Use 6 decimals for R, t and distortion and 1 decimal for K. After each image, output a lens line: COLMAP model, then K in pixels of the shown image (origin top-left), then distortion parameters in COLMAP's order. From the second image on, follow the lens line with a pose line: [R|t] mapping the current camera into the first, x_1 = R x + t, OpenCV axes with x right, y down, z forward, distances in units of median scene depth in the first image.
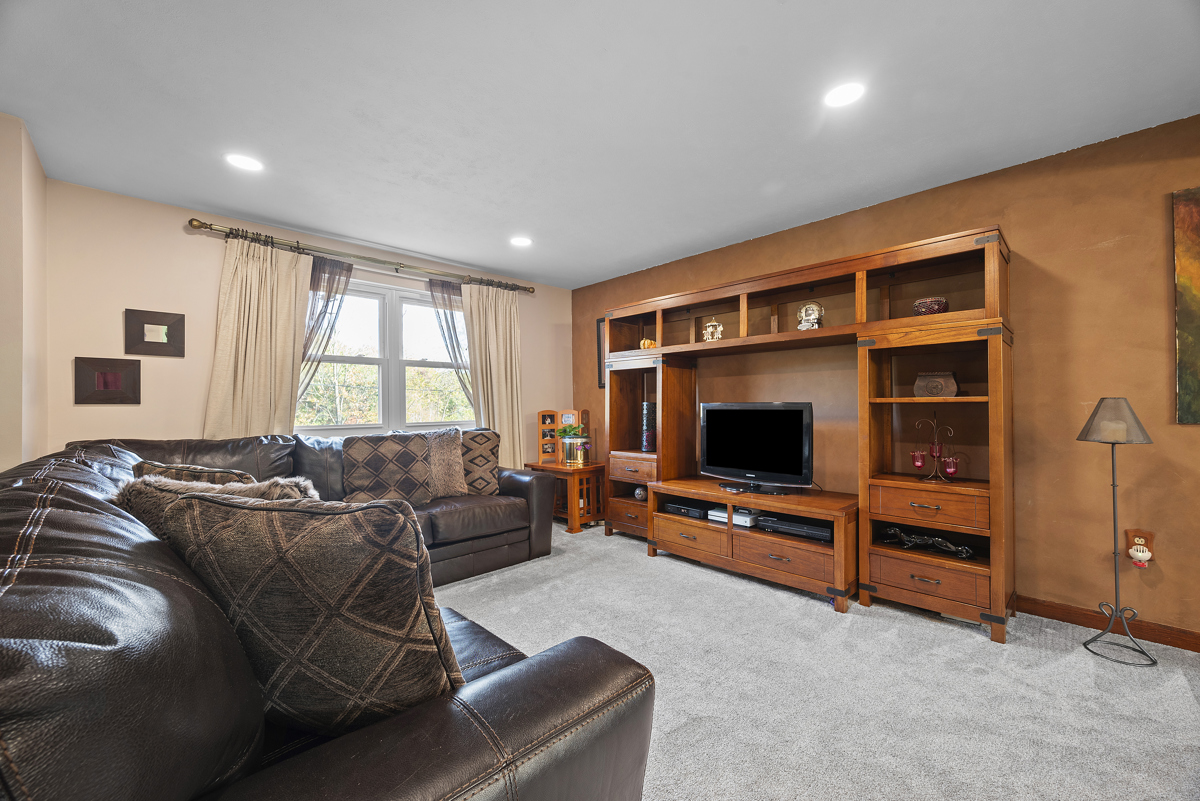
lens RADIAL K [[478.3, 0, 596.3], [0, 478.3, 402.9], [0, 0, 1]] dist [0.002169, 0.000294]
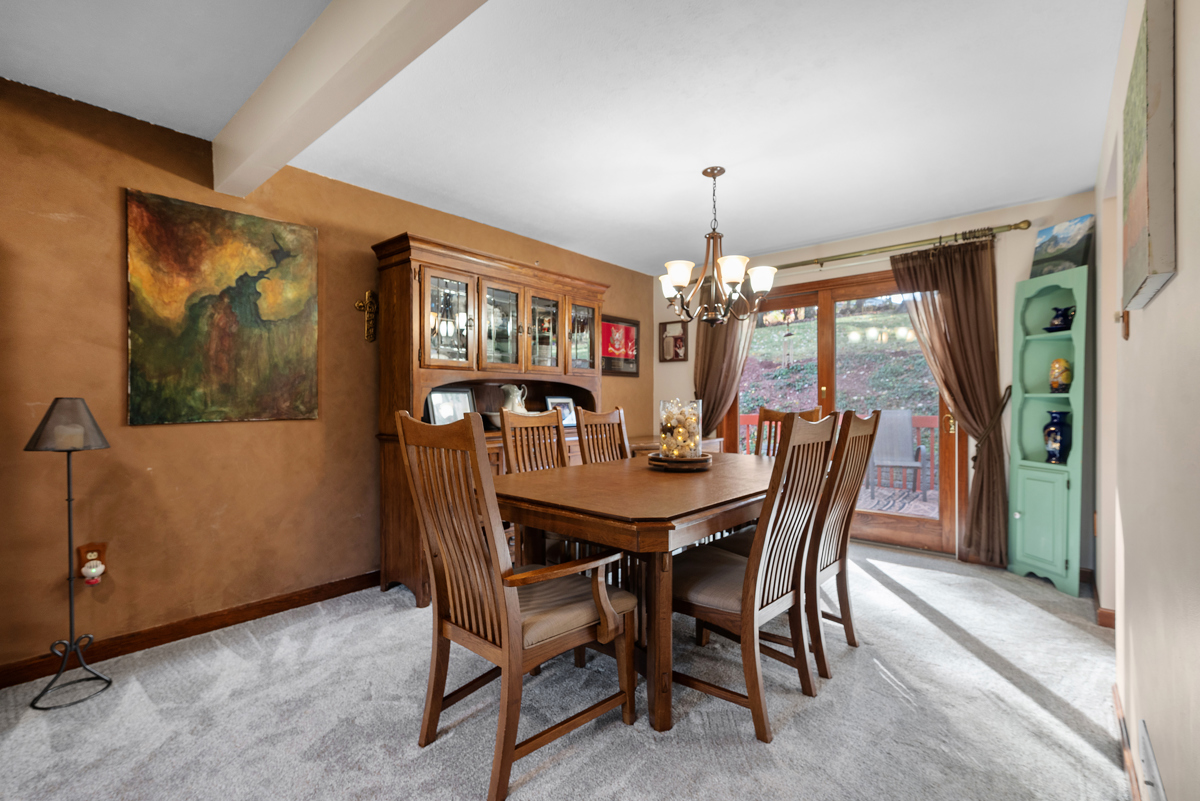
lens RADIAL K [[527.6, 0, 599.0], [0, 527.6, 403.3], [0, 0, 1]] dist [0.003472, 0.000425]
pose [[-0.083053, 0.005605, 0.996529, 0.051830], [-0.004980, 0.999969, -0.006039, -0.000021], [-0.996533, -0.005464, -0.083022, 0.132316]]
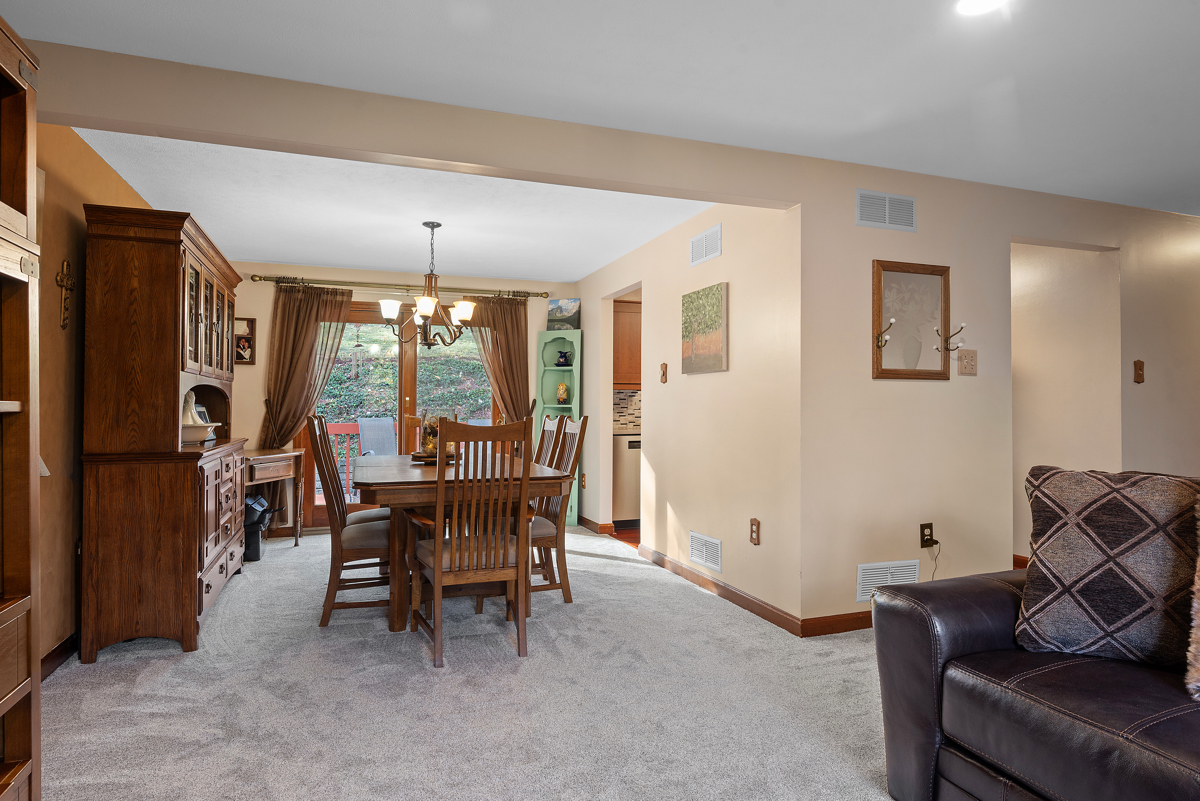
lens RADIAL K [[702.1, 0, 600.8], [0, 702.1, 403.9], [0, 0, 1]] dist [-0.003987, -0.000071]
pose [[-0.916162, 0.012650, 0.400608, -0.002208], [0.006638, 0.999844, -0.016393, 0.005695], [-0.400753, -0.012360, -0.916103, 1.548924]]
